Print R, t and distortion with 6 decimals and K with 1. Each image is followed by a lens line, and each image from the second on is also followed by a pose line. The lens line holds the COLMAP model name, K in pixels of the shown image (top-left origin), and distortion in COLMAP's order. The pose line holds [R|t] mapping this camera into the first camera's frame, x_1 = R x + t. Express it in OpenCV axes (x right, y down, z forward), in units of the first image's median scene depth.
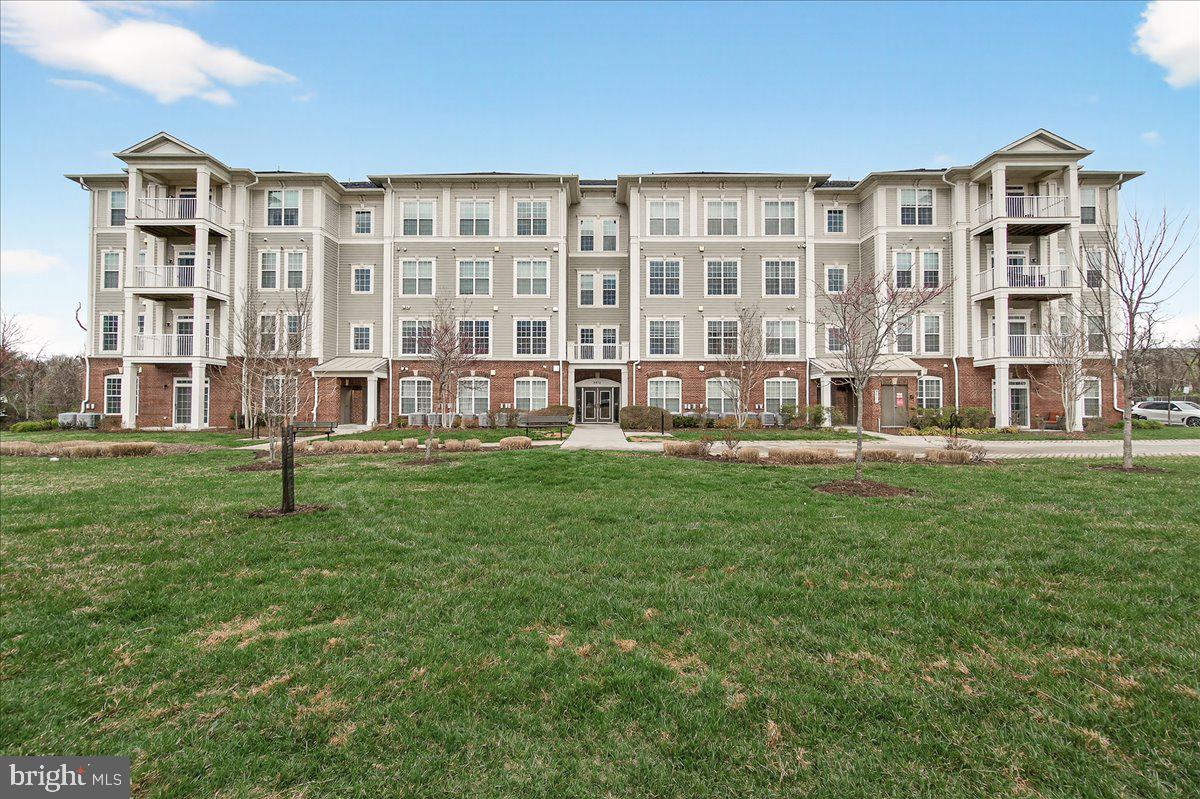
lens RADIAL K [[511.3, 0, 594.1], [0, 511.3, 397.4], [0, 0, 1]] dist [-0.003385, 0.000330]
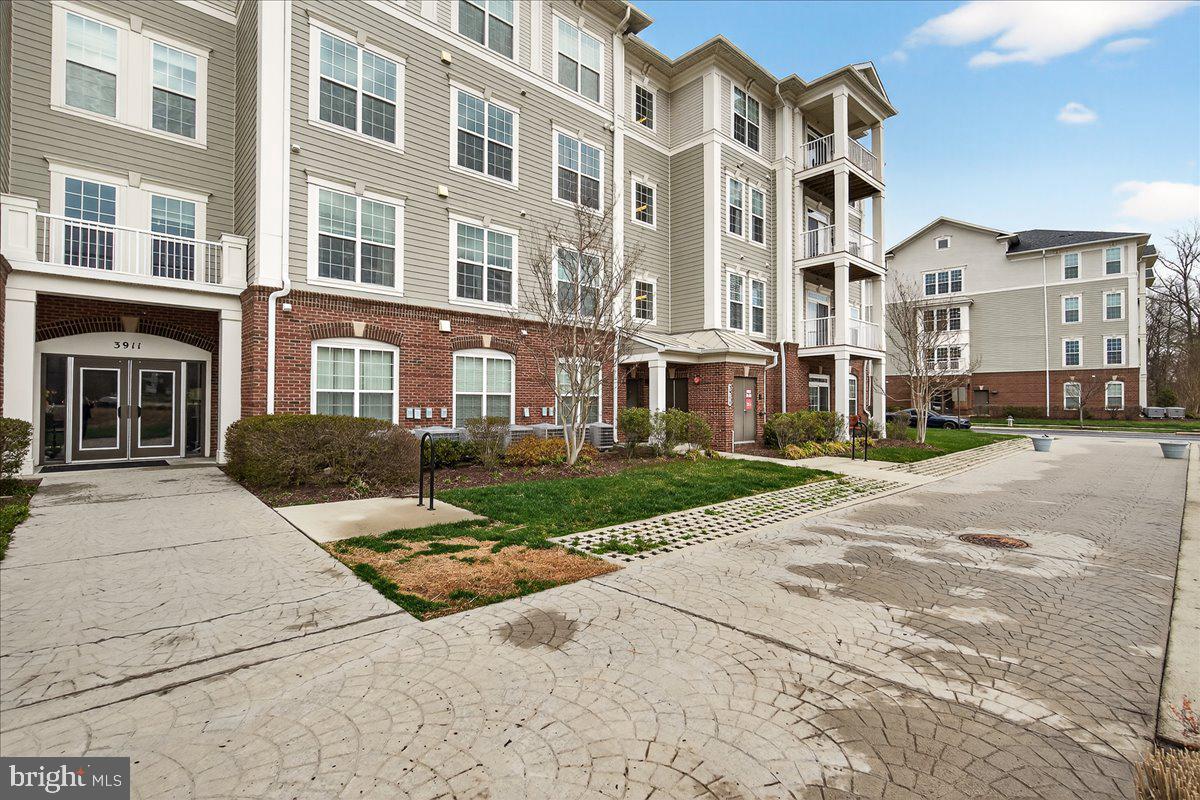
lens RADIAL K [[549.4, 0, 600.0], [0, 549.4, 400.0], [0, 0, 1]] dist [-0.005212, -0.000735]
pose [[0.727284, 0.004390, 0.686322, -0.017483], [-0.014996, 0.999842, 0.009496, 0.000519], [-0.686172, -0.017198, 0.727236, 0.562011]]
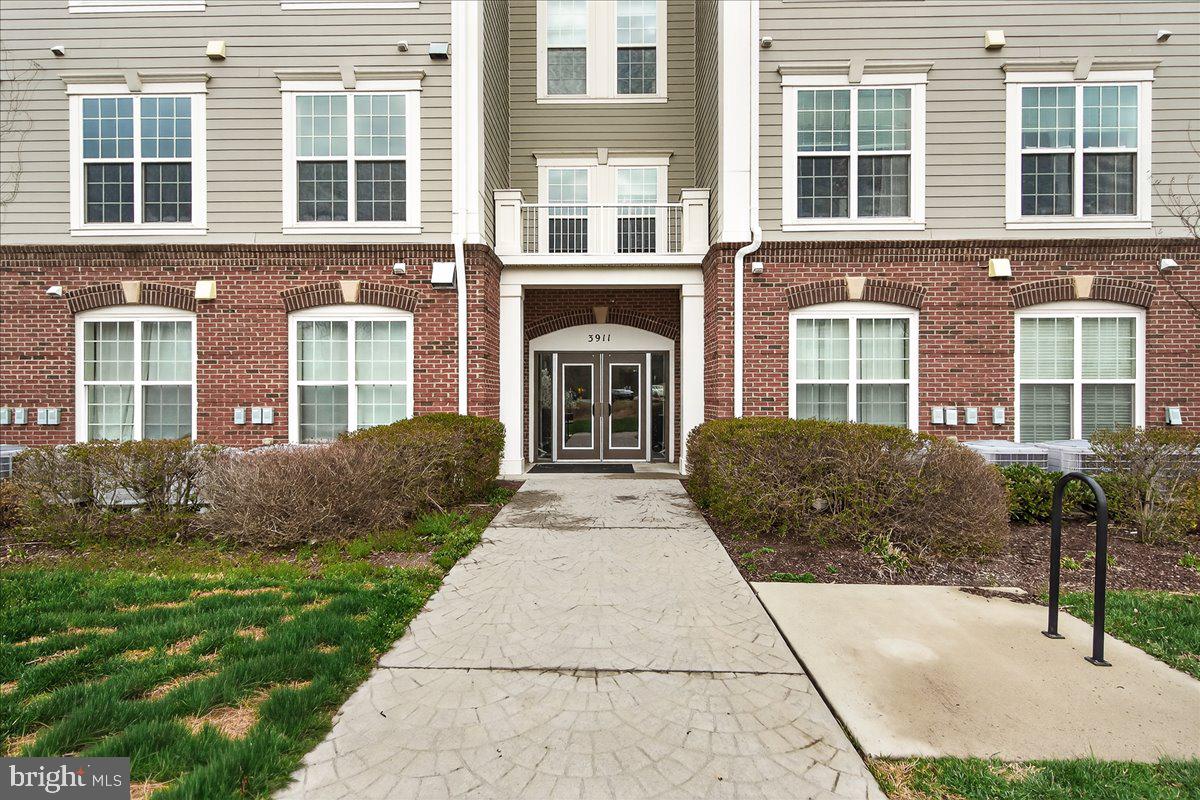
lens RADIAL K [[567.9, 0, 599.9], [0, 567.9, 396.7], [0, 0, 1]] dist [0.011558, 0.000440]
pose [[0.999949, -0.004113, -0.009271, 0.009724], [0.004287, 0.999813, 0.018870, 0.002162], [0.009192, -0.018909, 0.999779, 0.706489]]
